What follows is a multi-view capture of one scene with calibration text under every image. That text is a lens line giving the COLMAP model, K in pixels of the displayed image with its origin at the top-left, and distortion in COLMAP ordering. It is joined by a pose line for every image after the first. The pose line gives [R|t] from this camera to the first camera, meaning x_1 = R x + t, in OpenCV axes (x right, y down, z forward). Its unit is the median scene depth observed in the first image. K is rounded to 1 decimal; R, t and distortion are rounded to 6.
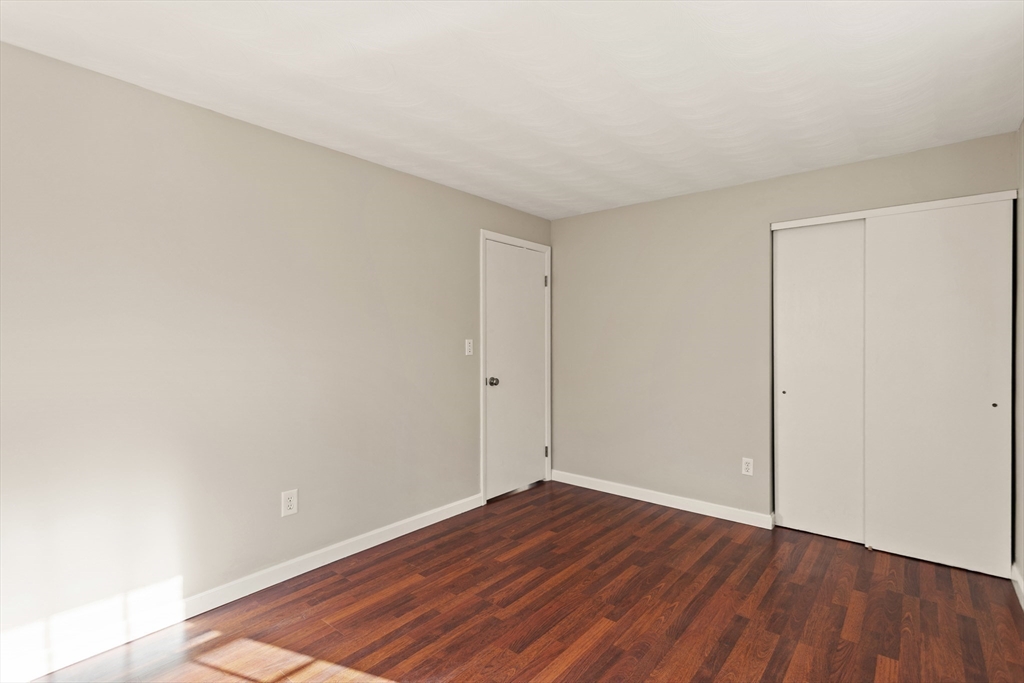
lens RADIAL K [[487.0, 0, 510.6], [0, 487.0, 341.1], [0, 0, 1]] dist [0.003735, 0.001307]
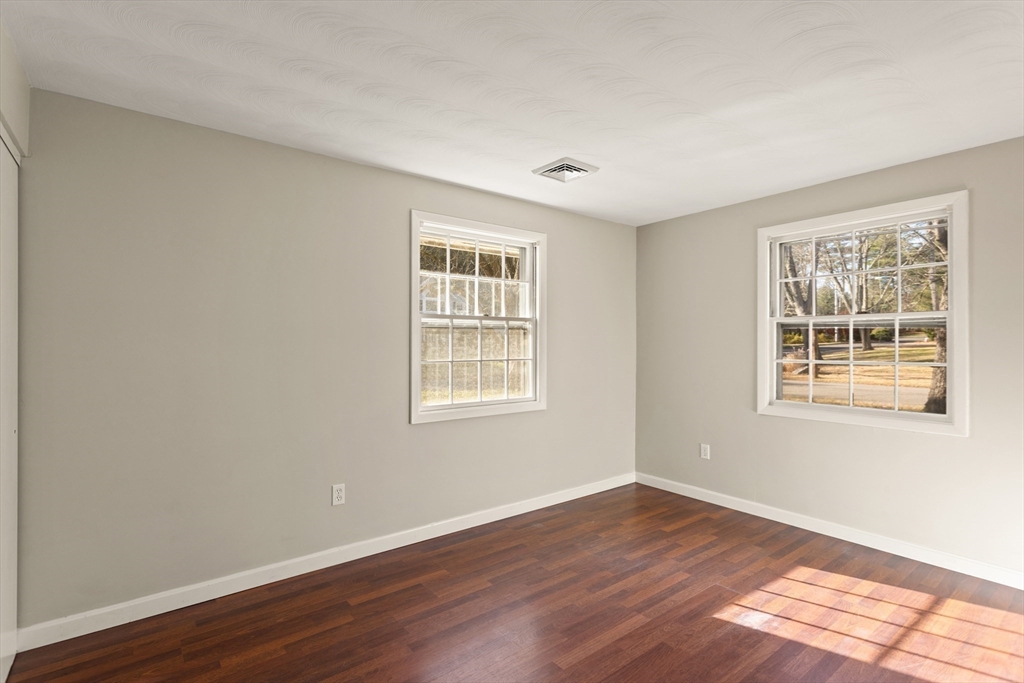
lens RADIAL K [[487.0, 0, 512.9], [0, 487.0, 343.8], [0, 0, 1]] dist [0.003735, 0.001307]
pose [[-0.977343, 0.000897, 0.211658, 0.106079], [0.001332, 0.999997, 0.001912, -0.005834], [-0.211656, 0.002150, -0.977342, 2.047080]]
